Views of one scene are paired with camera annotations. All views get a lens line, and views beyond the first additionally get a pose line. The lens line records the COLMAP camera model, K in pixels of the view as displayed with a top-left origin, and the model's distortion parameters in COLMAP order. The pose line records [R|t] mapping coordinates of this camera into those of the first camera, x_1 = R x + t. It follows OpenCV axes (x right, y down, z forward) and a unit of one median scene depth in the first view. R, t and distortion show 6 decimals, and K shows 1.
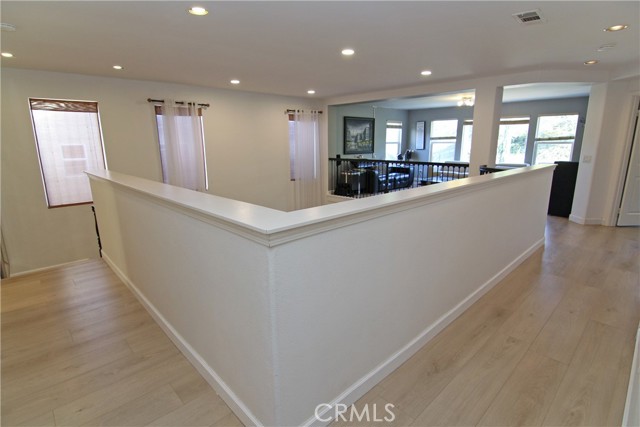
lens RADIAL K [[325.8, 0, 317.2], [0, 325.8, 212.8], [0, 0, 1]] dist [-0.006155, -0.009239]
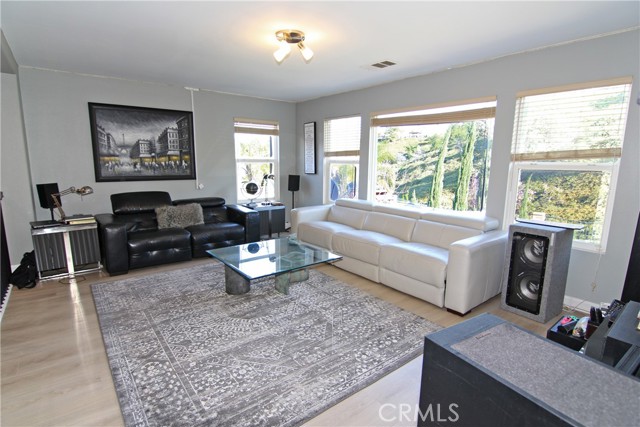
lens RADIAL K [[325.8, 0, 320.1], [0, 325.8, 217.7], [0, 0, 1]] dist [-0.006155, -0.009239]
pose [[0.996929, 0.030708, -0.072043, 0.423996], [-0.034020, 0.998398, -0.045209, -0.112563], [0.070539, 0.047521, 0.996376, 0.532027]]
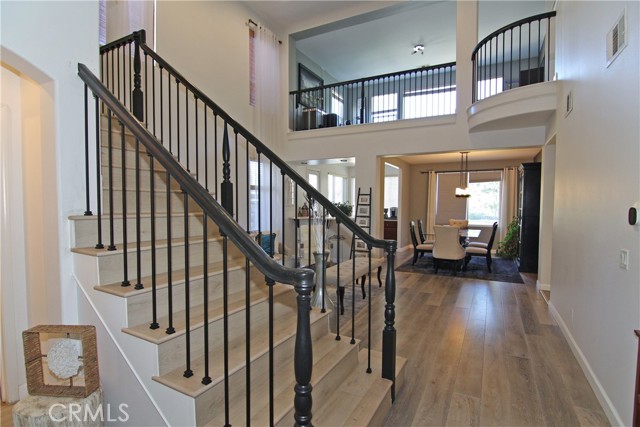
lens RADIAL K [[325.8, 0, 321.3], [0, 325.8, 215.3], [0, 0, 1]] dist [-0.006155, -0.009239]
pose [[0.942262, 0.008784, 0.334761, -0.156671], [0.055606, 0.981674, -0.182274, 0.291698], [-0.330227, 0.190364, 0.924506, 0.184186]]
